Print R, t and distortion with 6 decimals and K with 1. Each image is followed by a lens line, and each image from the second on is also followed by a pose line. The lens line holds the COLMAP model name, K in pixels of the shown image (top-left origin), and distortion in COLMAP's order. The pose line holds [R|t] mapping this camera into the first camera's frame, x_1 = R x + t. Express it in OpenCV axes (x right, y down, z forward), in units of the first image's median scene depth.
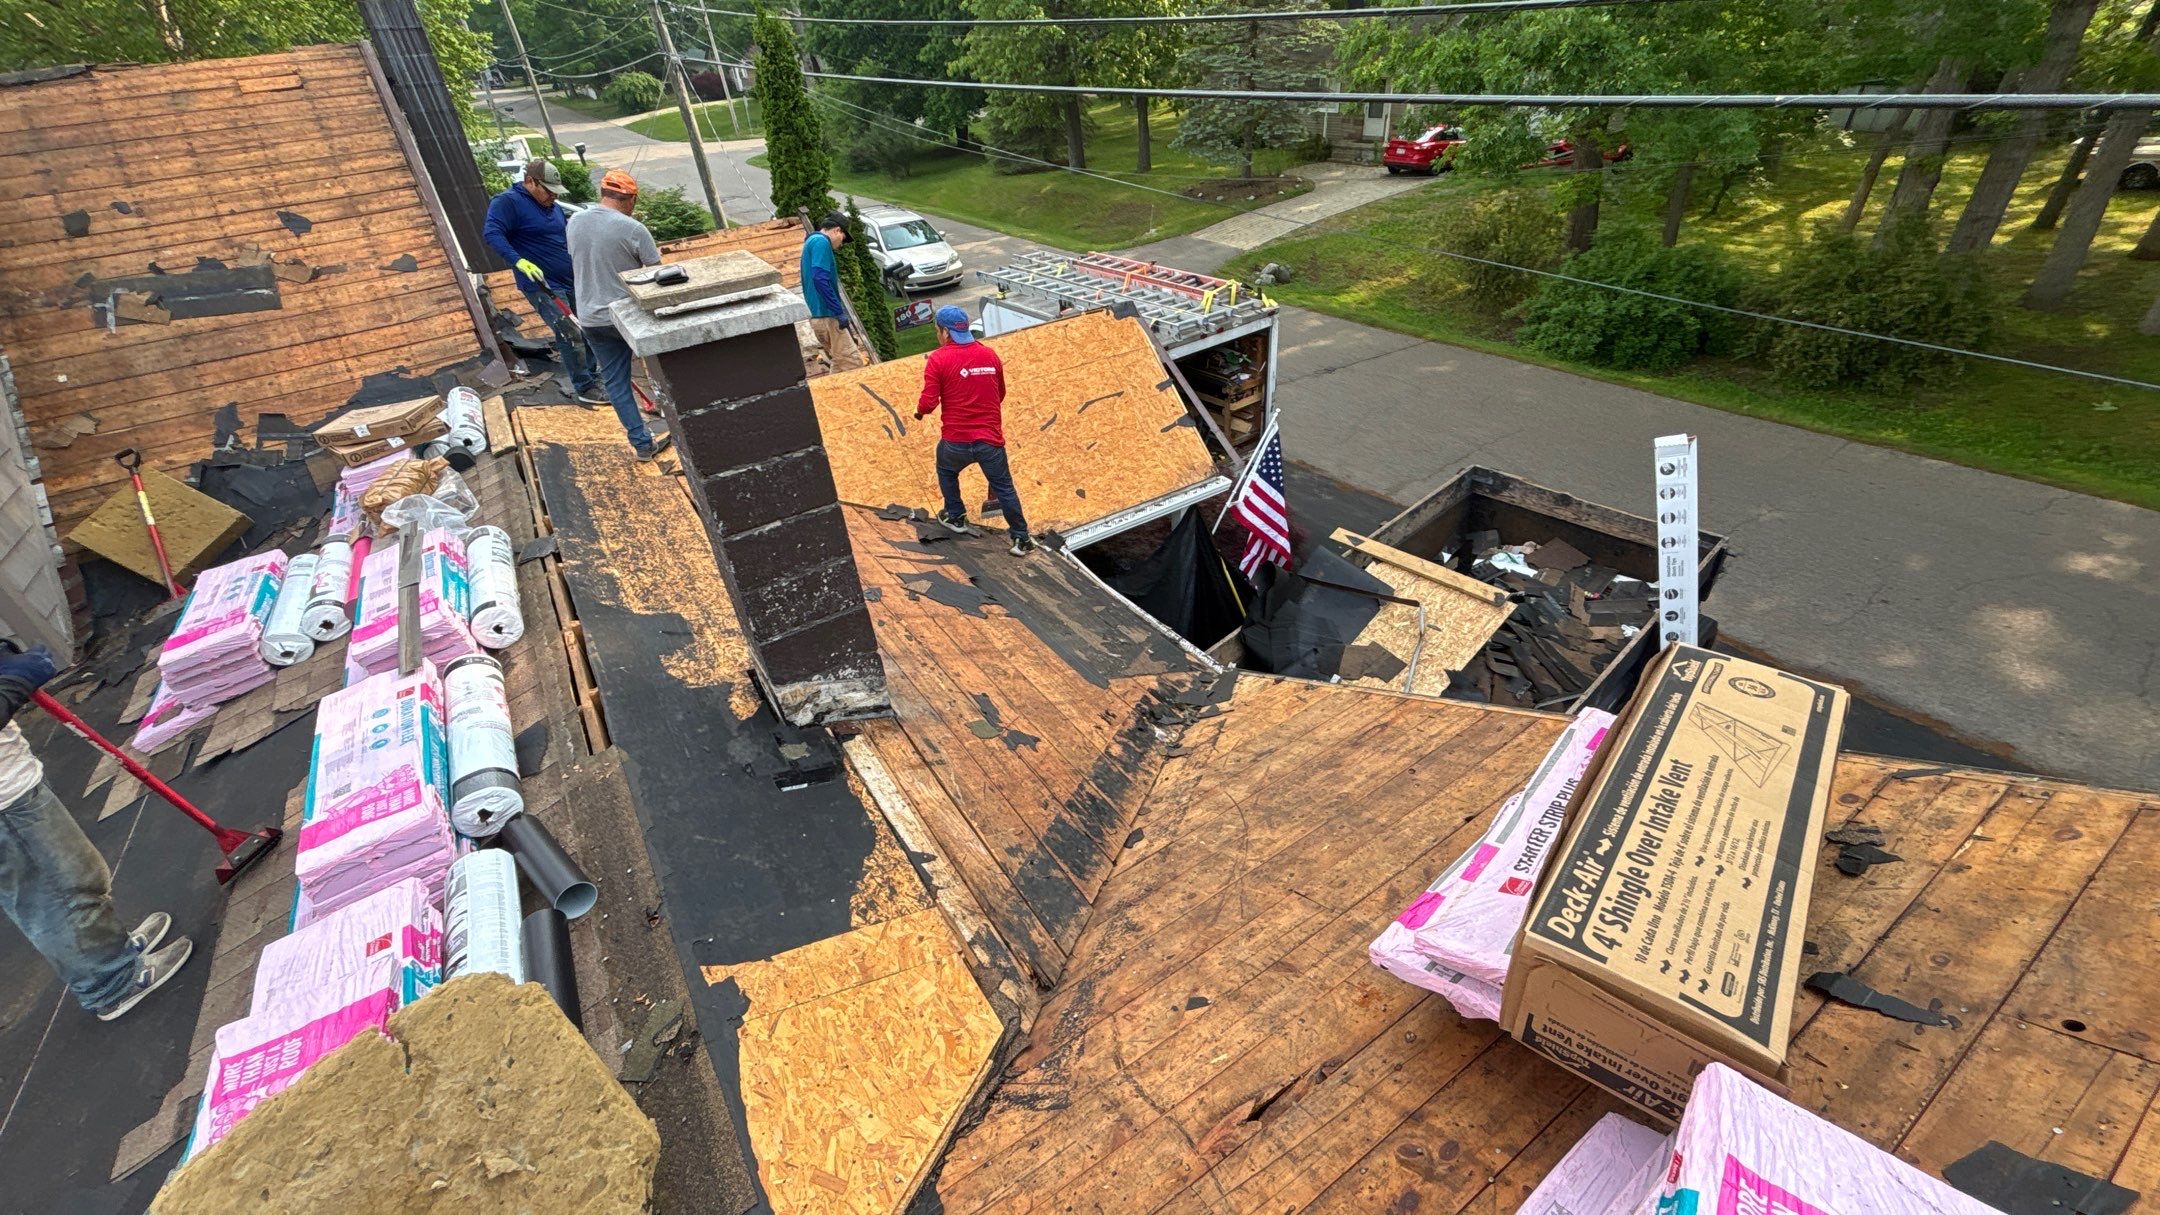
lens RADIAL K [[858.4, 0, 1087.6], [0, 858.4, 614.1], [0, 0, 1]] dist [0.011273, -0.005890]
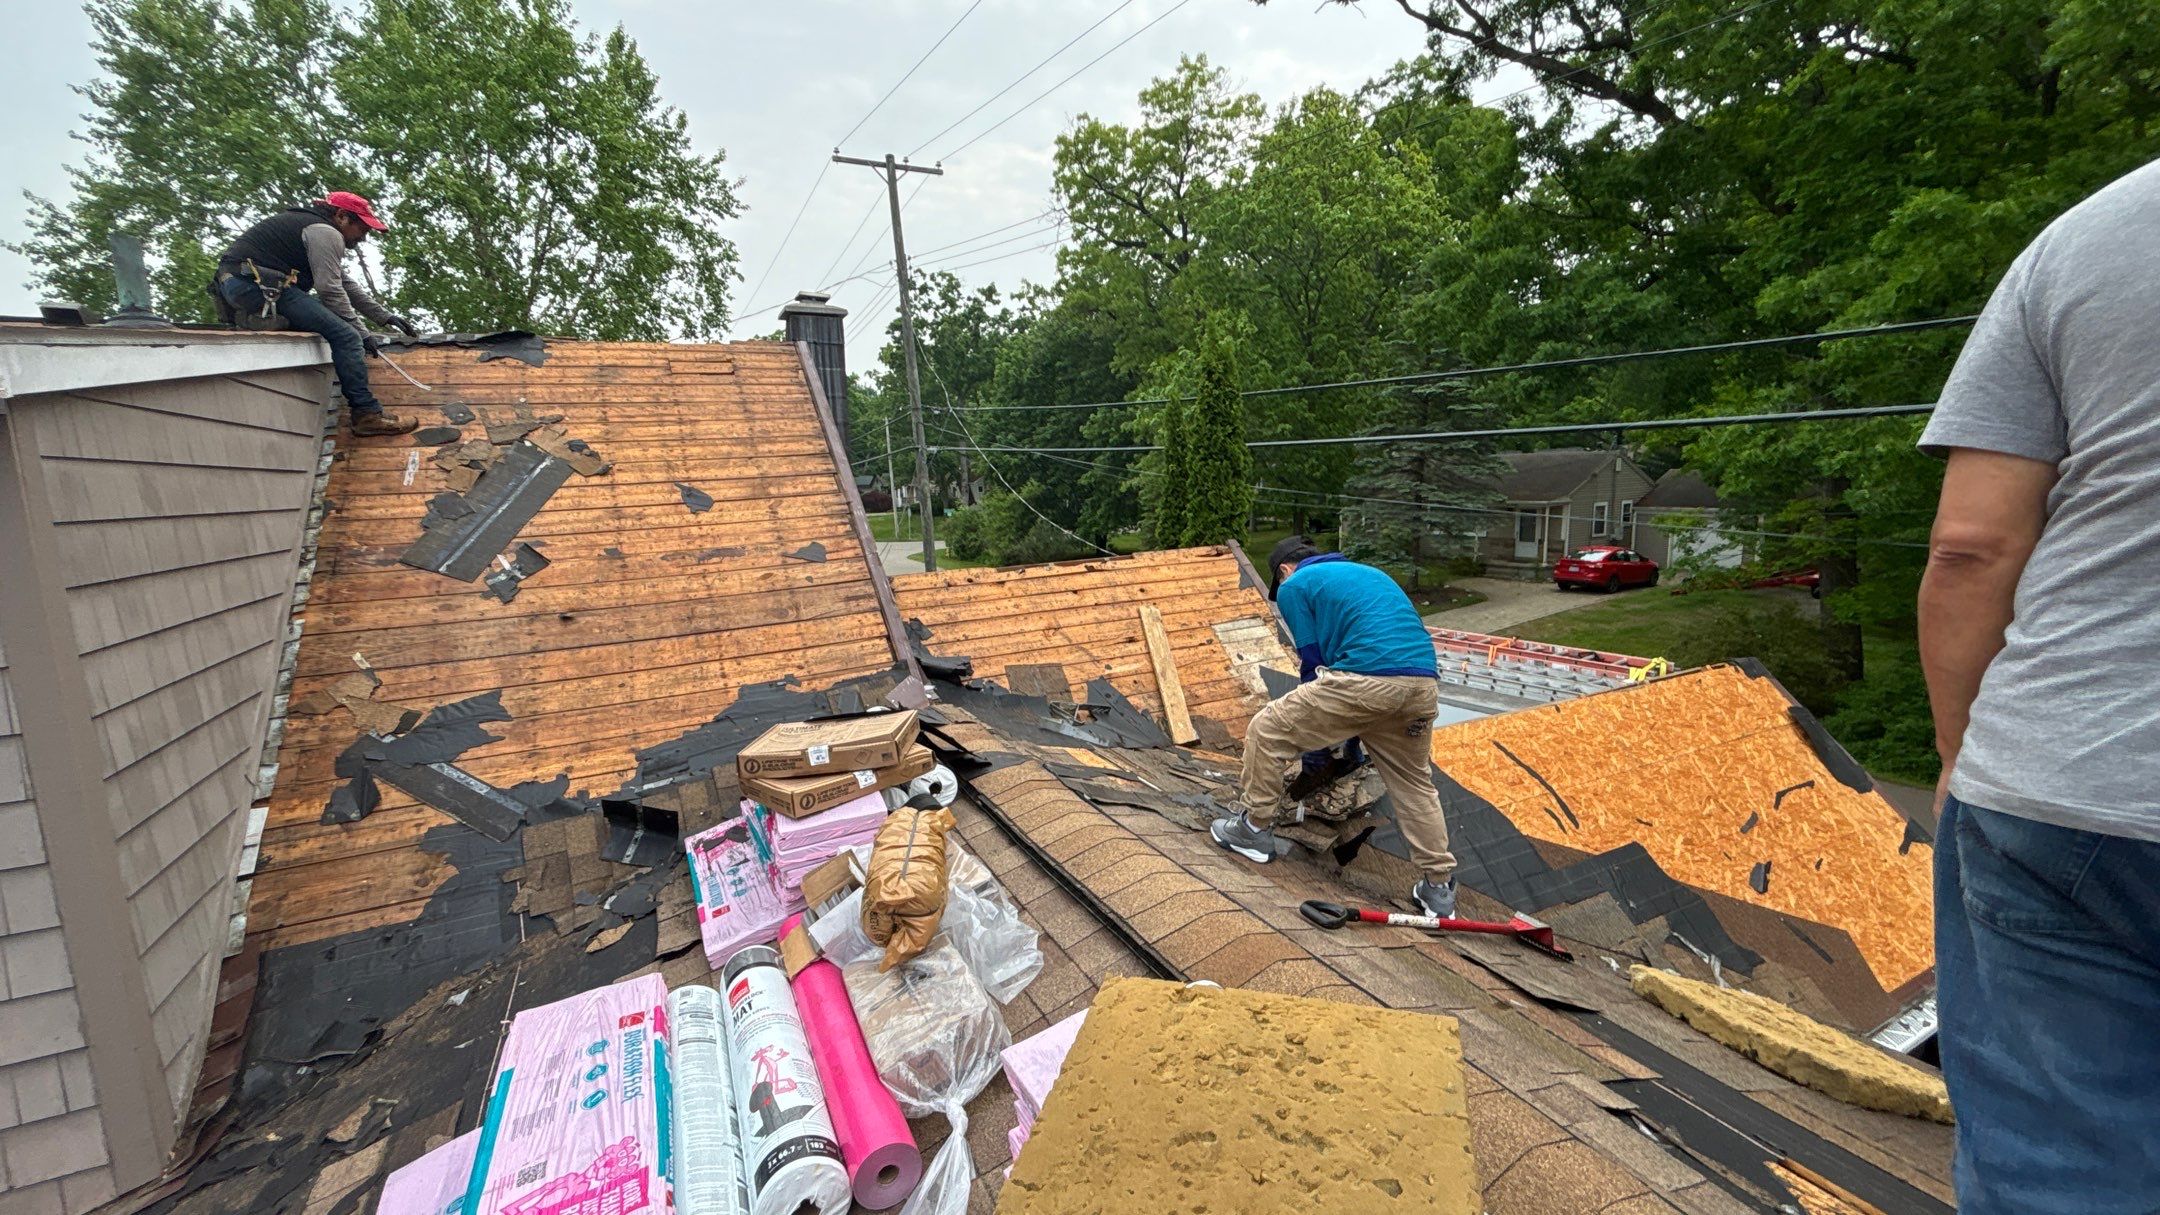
lens RADIAL K [[896.9, 0, 1121.1], [0, 896.9, 615.7], [0, 0, 1]] dist [-0.012943, -0.000415]
pose [[0.994620, 0.051711, -0.089763, -0.469019], [-0.084730, 0.904620, -0.417713, -0.051060], [0.059601, 0.423071, 0.904134, 0.341480]]
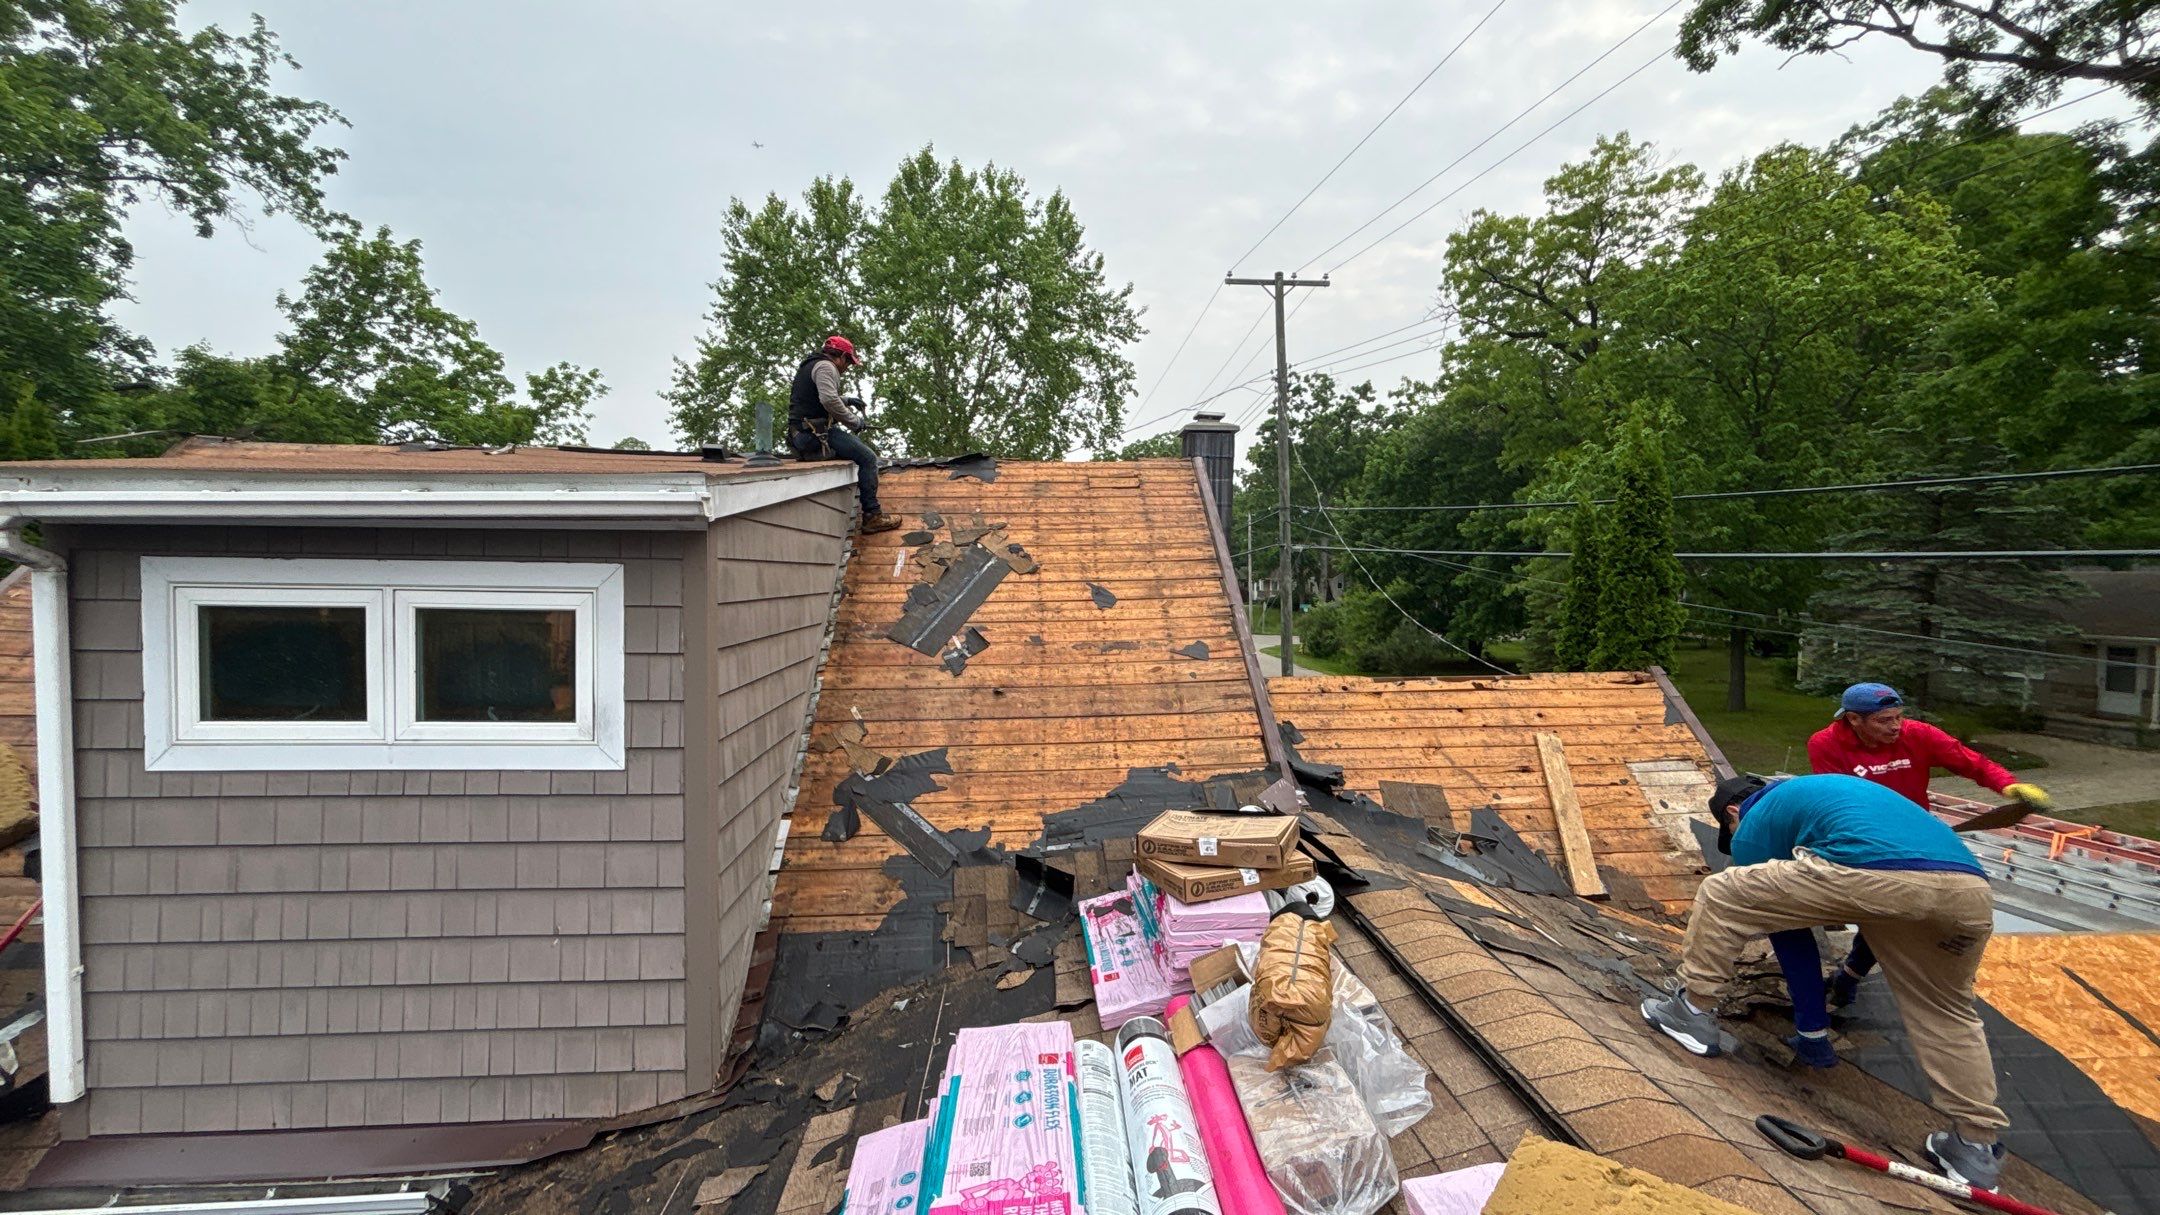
lens RADIAL K [[898.4, 0, 1086.0], [0, 898.4, 601.9], [0, 0, 1]] dist [0.016755, -0.006058]
pose [[0.862765, 0.084184, -0.498547, -0.481692], [-0.332006, 0.837996, -0.433053, -0.039509], [0.381324, 0.539143, 0.750944, 0.302995]]
